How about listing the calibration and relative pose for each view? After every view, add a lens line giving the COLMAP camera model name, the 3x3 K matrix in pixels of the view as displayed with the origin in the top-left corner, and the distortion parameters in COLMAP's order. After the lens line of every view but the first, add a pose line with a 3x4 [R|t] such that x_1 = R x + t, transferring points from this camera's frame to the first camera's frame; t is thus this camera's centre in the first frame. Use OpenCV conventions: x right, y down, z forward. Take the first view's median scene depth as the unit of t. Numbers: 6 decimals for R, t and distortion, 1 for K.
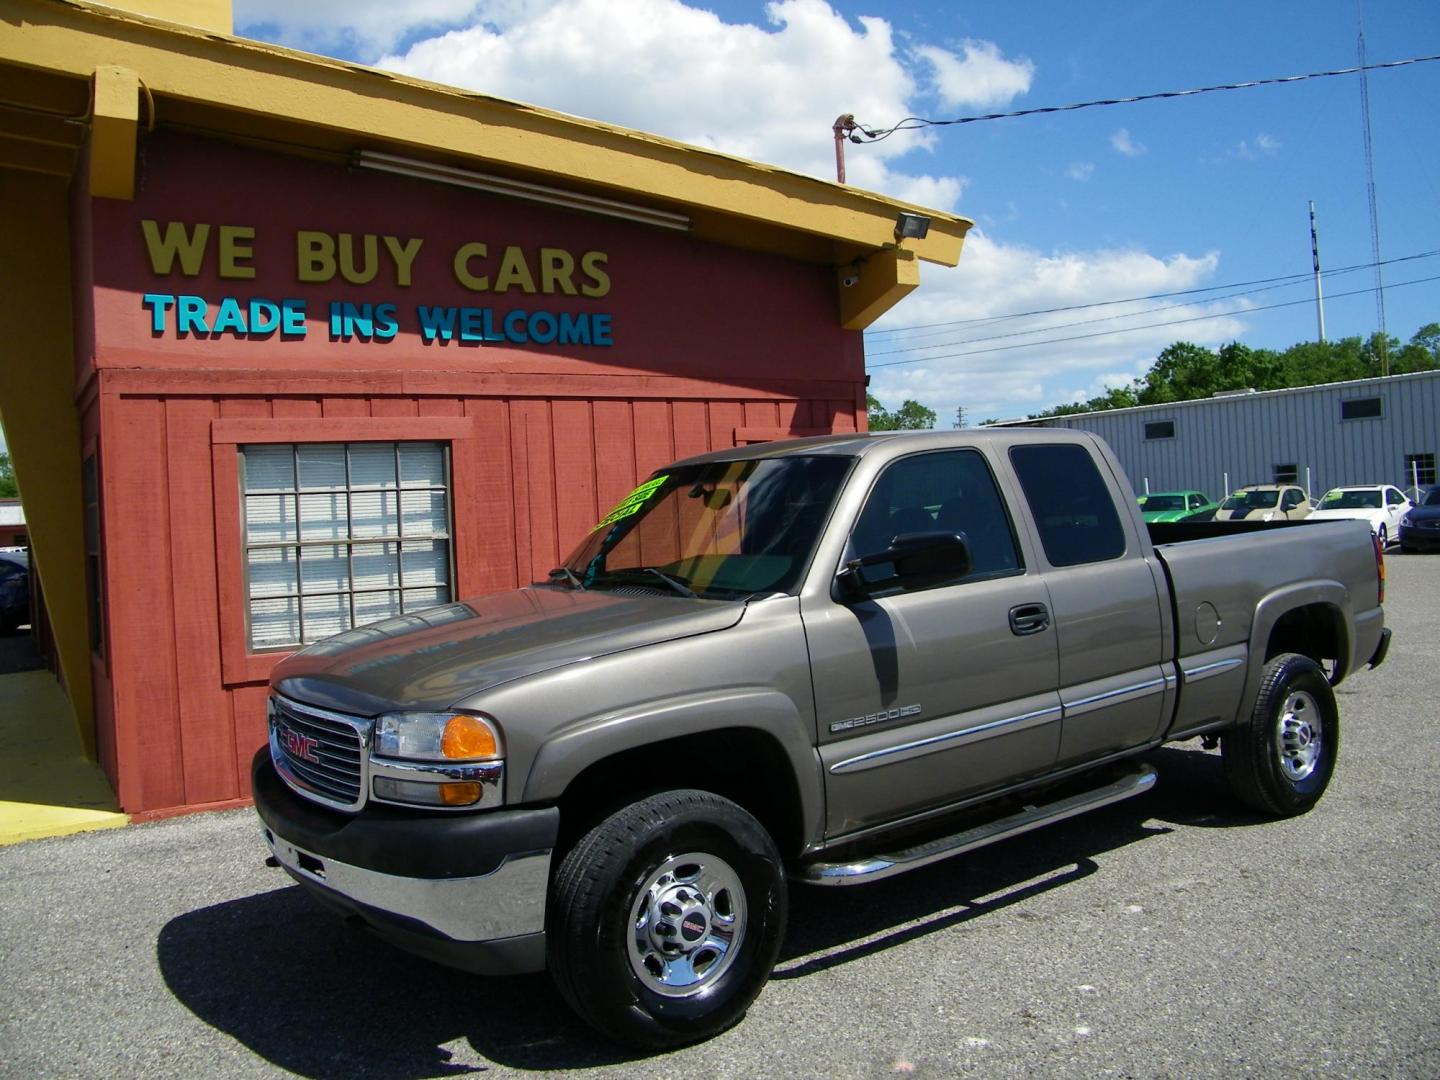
lens RADIAL K [[1199.8, 0, 713.8], [0, 1199.8, 546.6], [0, 0, 1]] dist [-0.154738, 0.107563]
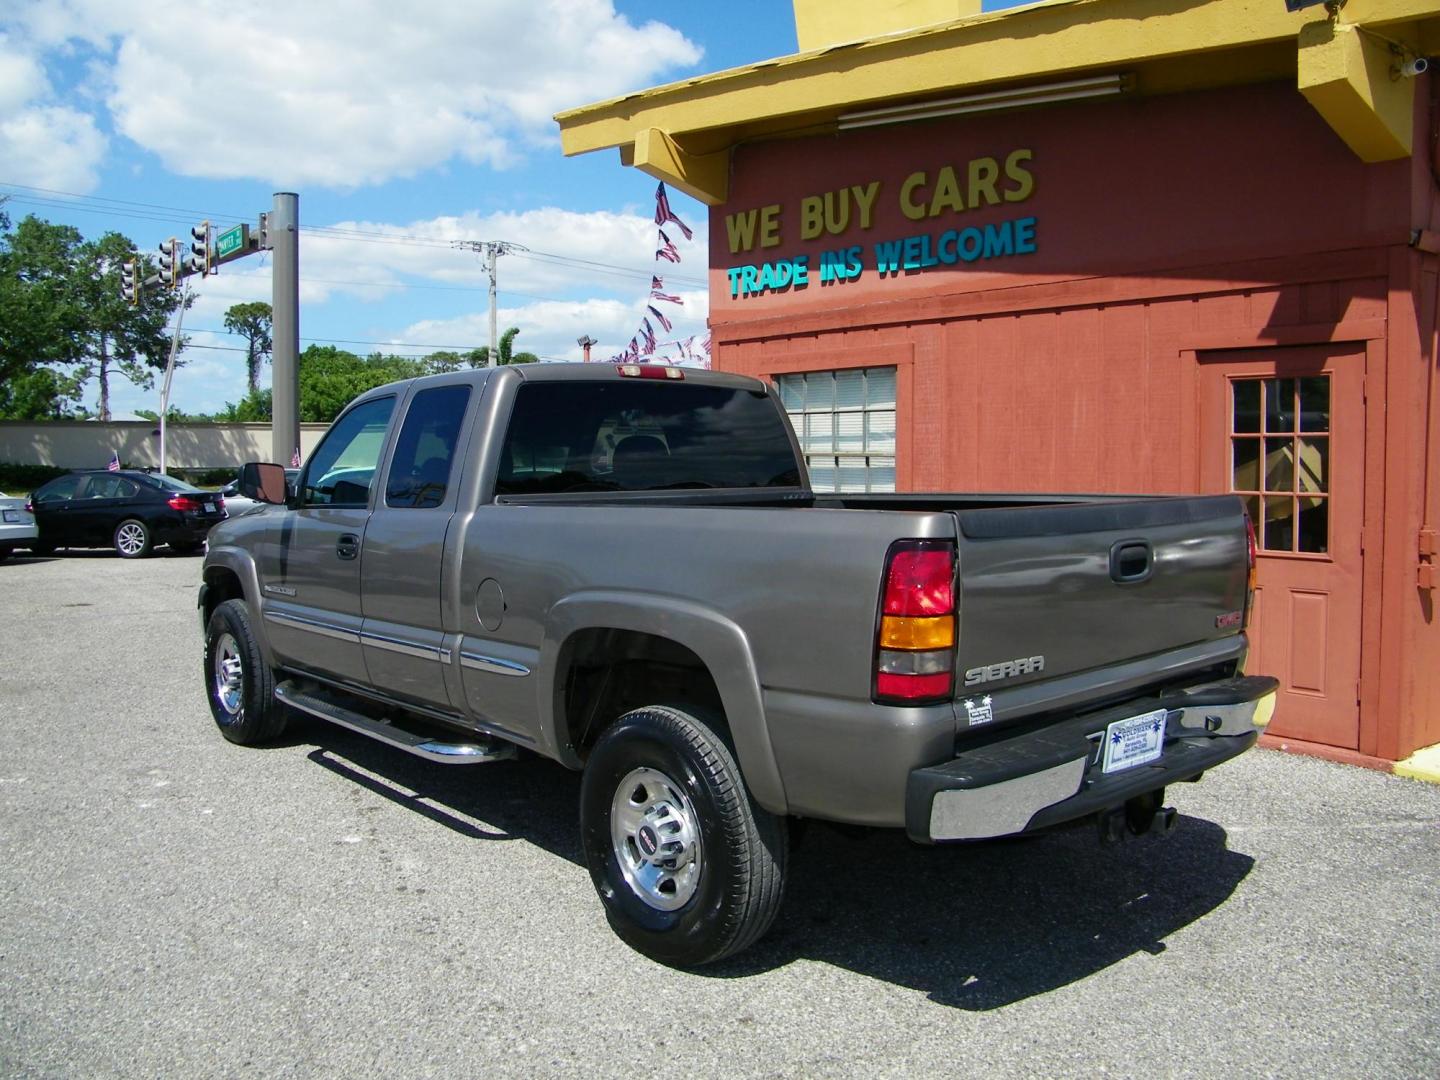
lens RADIAL K [[1199.8, 0, 685.7], [0, 1199.8, 536.0], [0, 0, 1]] dist [-0.154738, 0.107563]
pose [[0.115308, 0.121397, -0.985884, 0.837233], [-0.021350, 0.992578, 0.119724, -0.061228], [0.993100, 0.007244, 0.117044, 0.687227]]
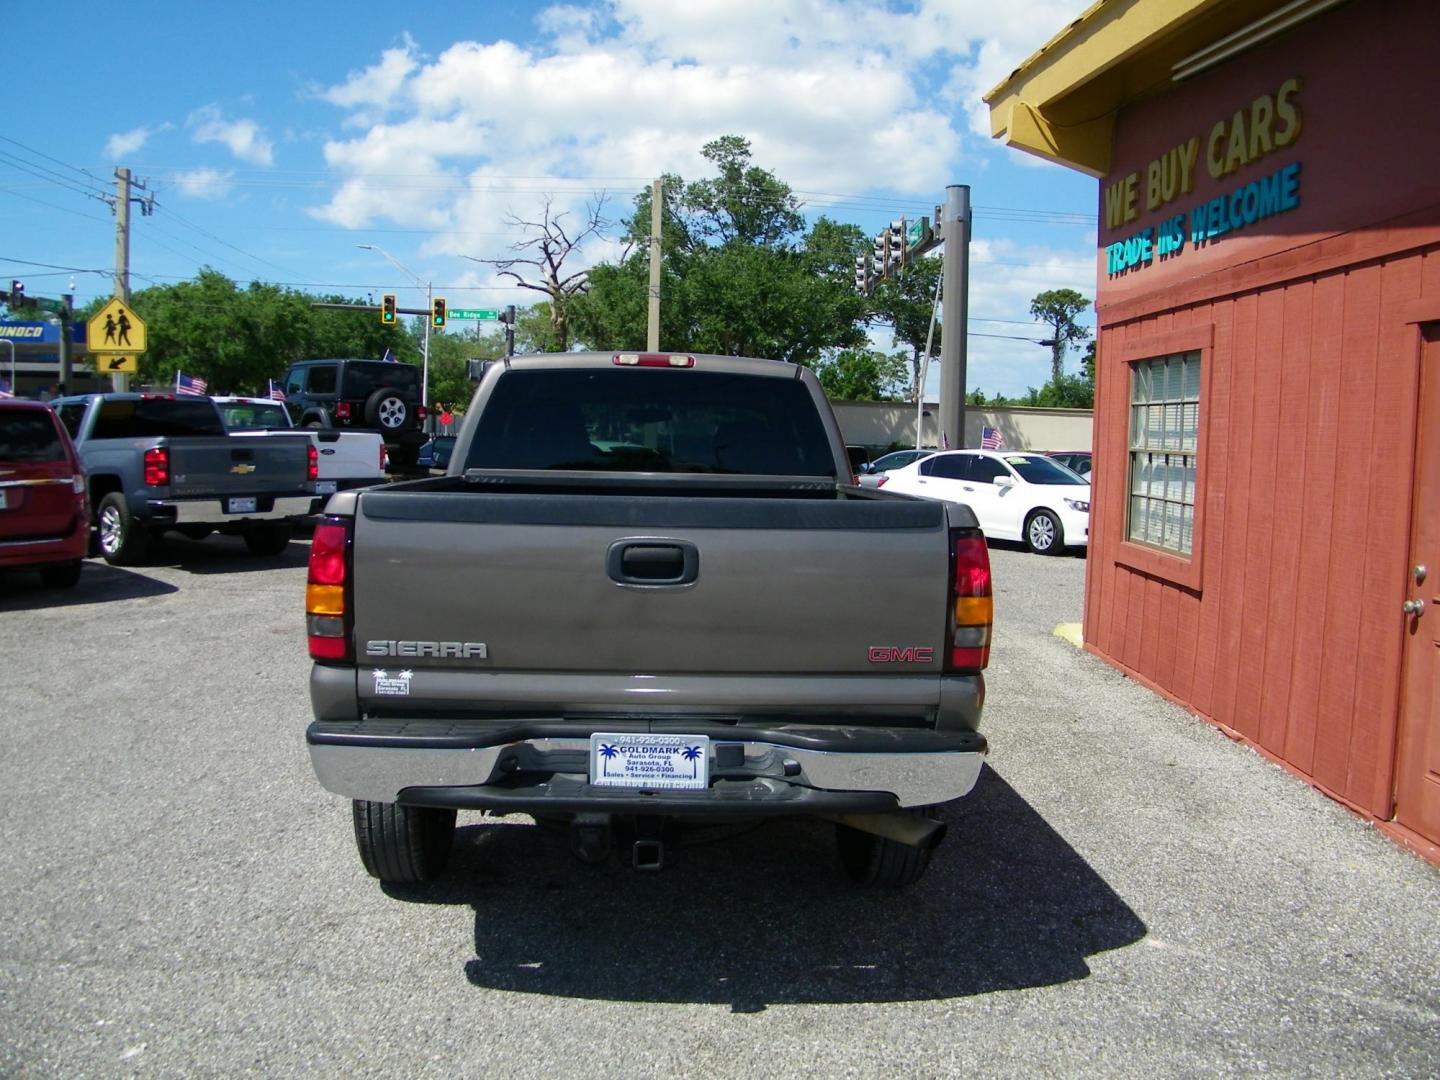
lens RADIAL K [[1199.8, 0, 725.5], [0, 1199.8, 527.9], [0, 0, 1]] dist [-0.154738, 0.107563]
pose [[-0.503300, 0.110293, -0.857044, 0.757320], [-0.015374, 0.990521, 0.136499, -0.071077], [0.863975, 0.081876, -0.496833, 1.144412]]
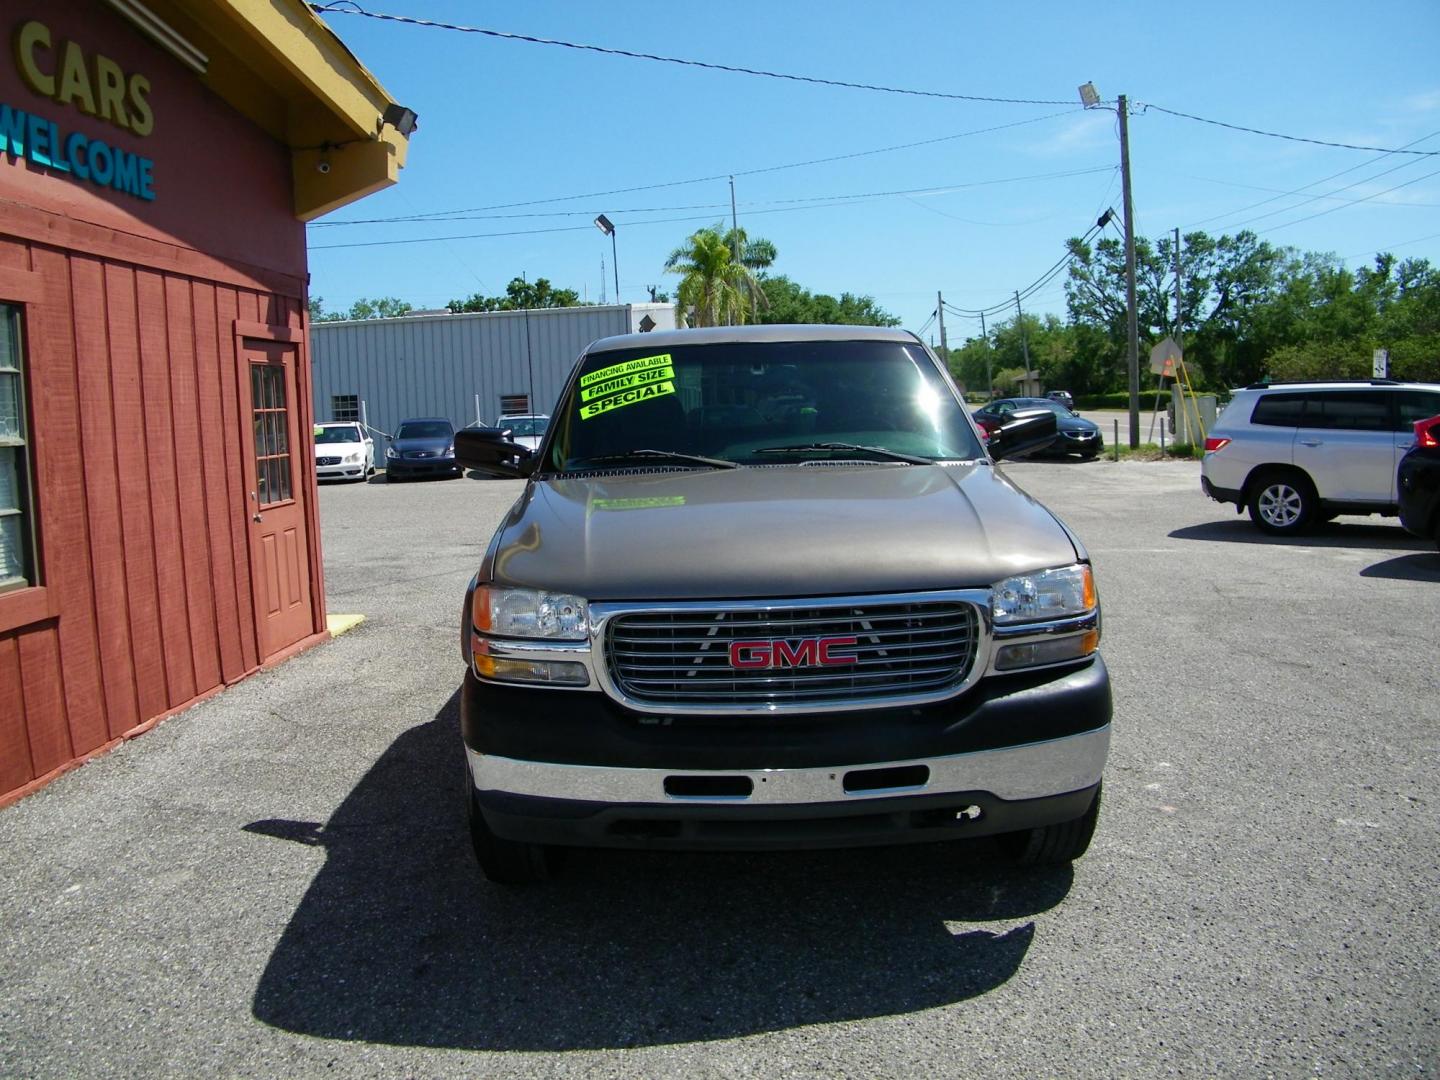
lens RADIAL K [[1199.8, 0, 715.6], [0, 1199.8, 540.1], [0, 0, 1]] dist [-0.154738, 0.107563]
pose [[0.550786, -0.060993, 0.832415, -0.565718], [0.019668, 0.997998, 0.060112, 0.016448], [-0.834415, -0.016737, 0.550883, 0.291162]]
